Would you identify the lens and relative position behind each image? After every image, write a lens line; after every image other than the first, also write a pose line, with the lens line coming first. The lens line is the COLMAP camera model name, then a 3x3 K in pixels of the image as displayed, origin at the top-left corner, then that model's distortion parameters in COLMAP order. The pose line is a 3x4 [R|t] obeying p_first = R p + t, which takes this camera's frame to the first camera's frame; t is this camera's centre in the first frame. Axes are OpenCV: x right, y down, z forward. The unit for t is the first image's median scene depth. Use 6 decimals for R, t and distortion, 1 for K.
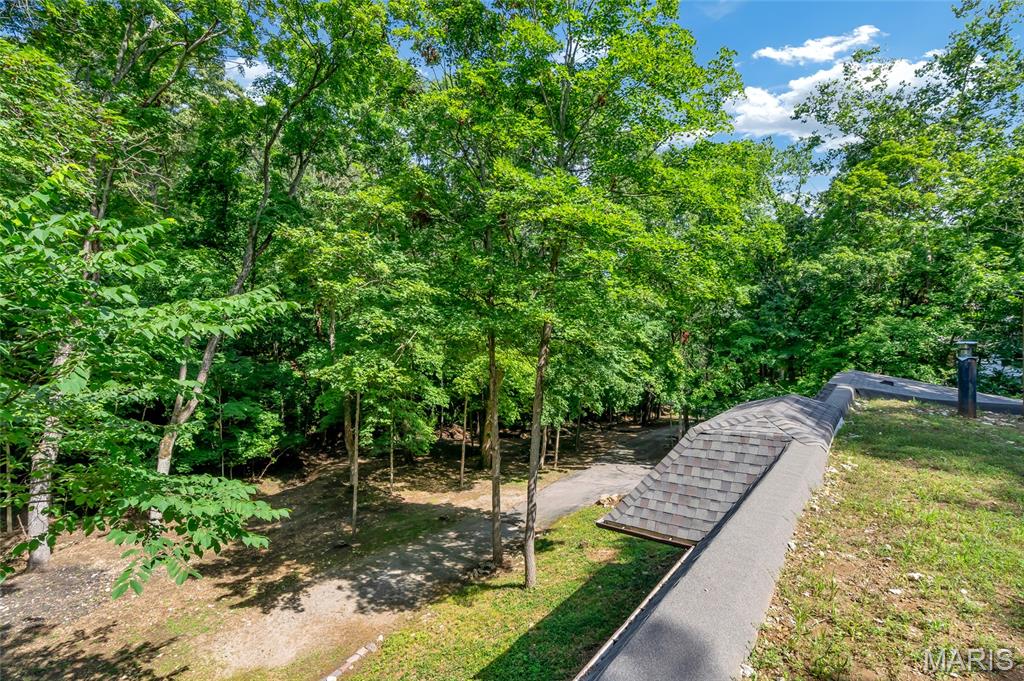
lens RADIAL K [[464.2, 0, 515.6], [0, 464.2, 338.6], [0, 0, 1]] dist [-0.001204, 0.000201]
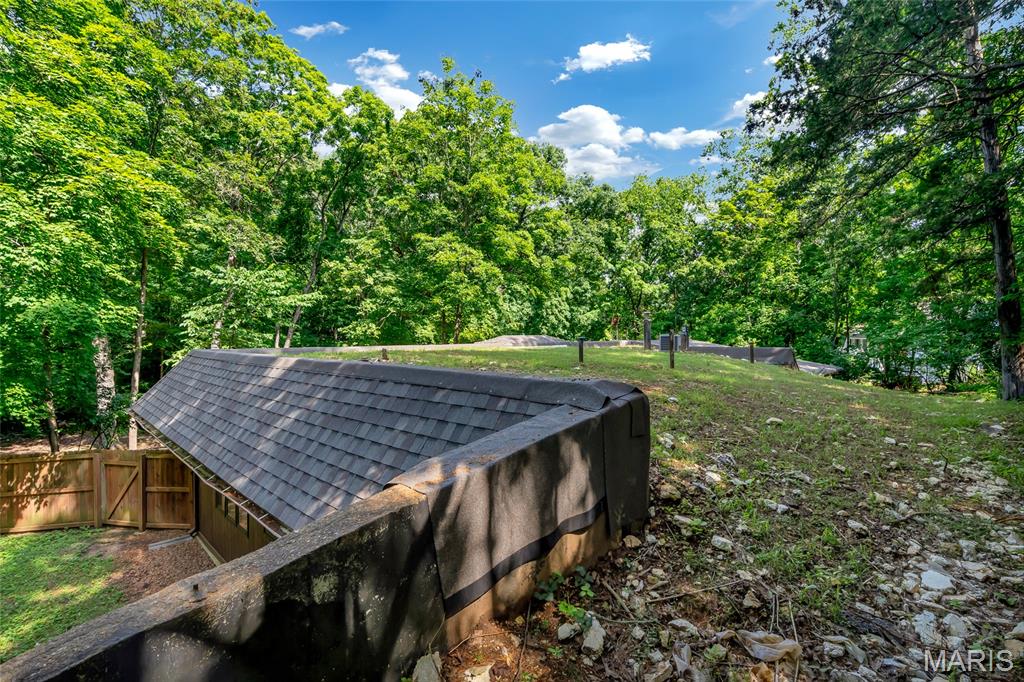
lens RADIAL K [[476.4, 0, 516.7], [0, 476.4, 331.9], [0, 0, 1]] dist [-0.001599, 0.000124]
pose [[0.991627, 0.003919, -0.129074, 0.360353], [-0.003552, 0.999989, 0.003071, 0.040143], [0.129084, -0.002587, 0.991630, -0.587683]]
